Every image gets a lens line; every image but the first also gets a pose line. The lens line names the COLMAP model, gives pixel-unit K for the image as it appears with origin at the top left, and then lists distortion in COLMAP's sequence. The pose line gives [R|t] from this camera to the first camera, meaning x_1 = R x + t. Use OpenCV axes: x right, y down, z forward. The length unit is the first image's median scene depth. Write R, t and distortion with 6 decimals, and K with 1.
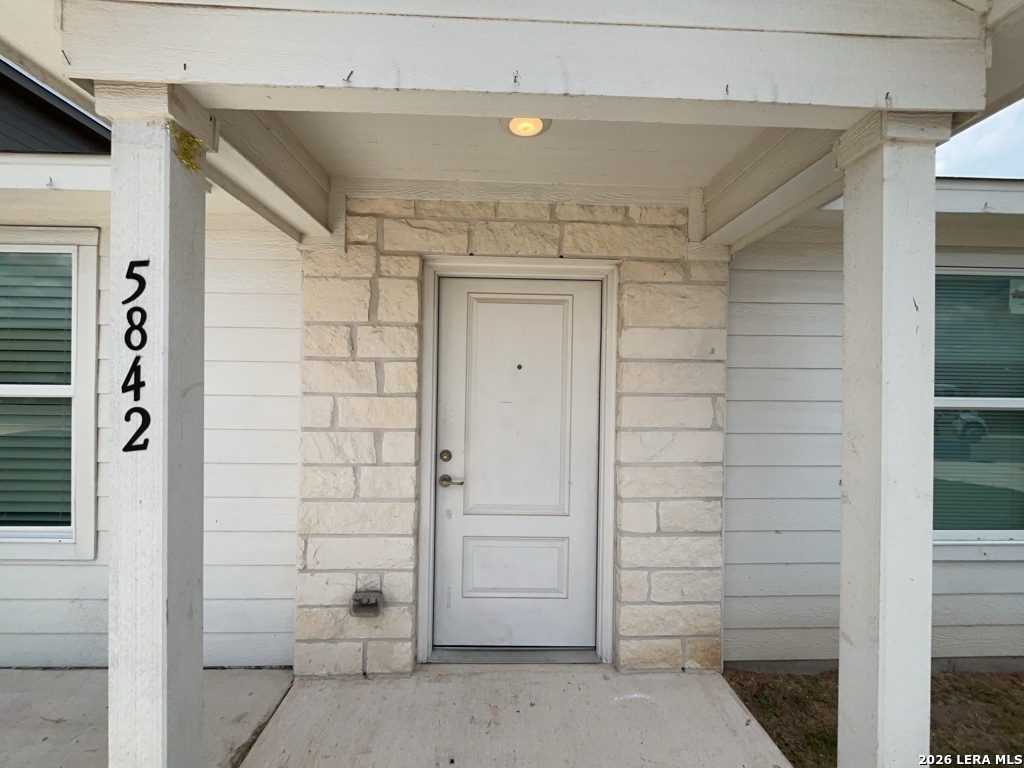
lens RADIAL K [[412.7, 0, 511.9], [0, 412.7, 384.4], [0, 0, 1]] dist [-0.003999, -0.000013]
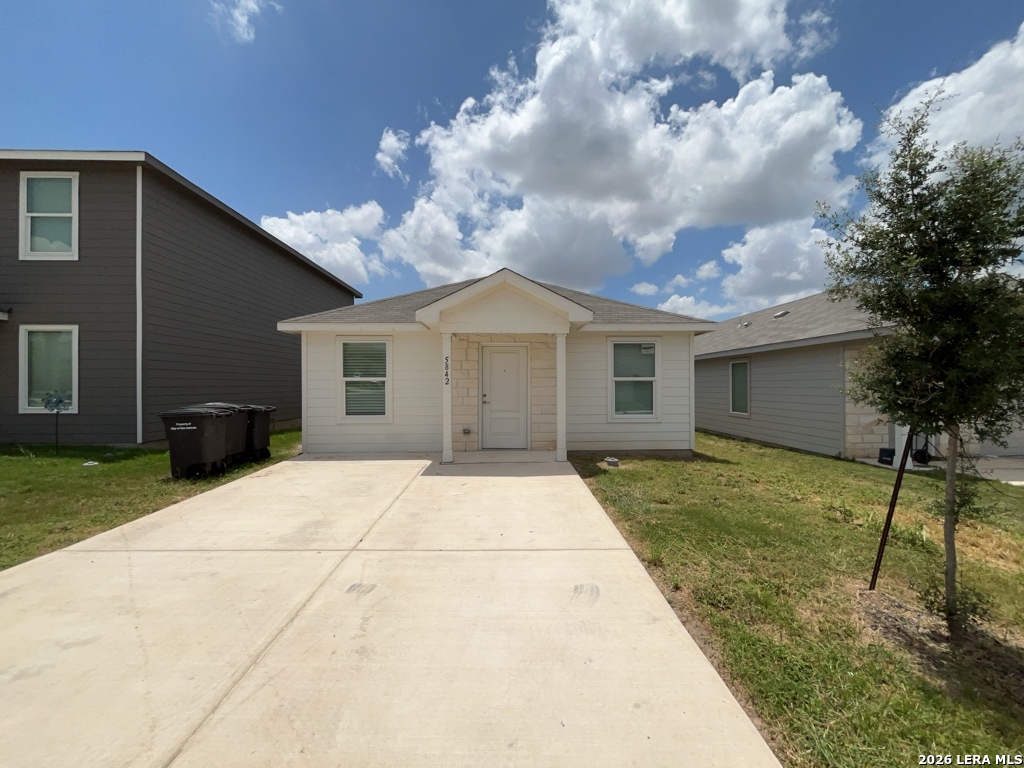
lens RADIAL K [[412.7, 0, 511.4], [0, 412.7, 382.2], [0, 0, 1]] dist [-0.003999, -0.000013]
pose [[0.999869, -0.015001, -0.006151, 0.105205], [0.014998, 0.999887, -0.000508, 0.066962], [0.006158, 0.000416, 0.999981, -2.854602]]
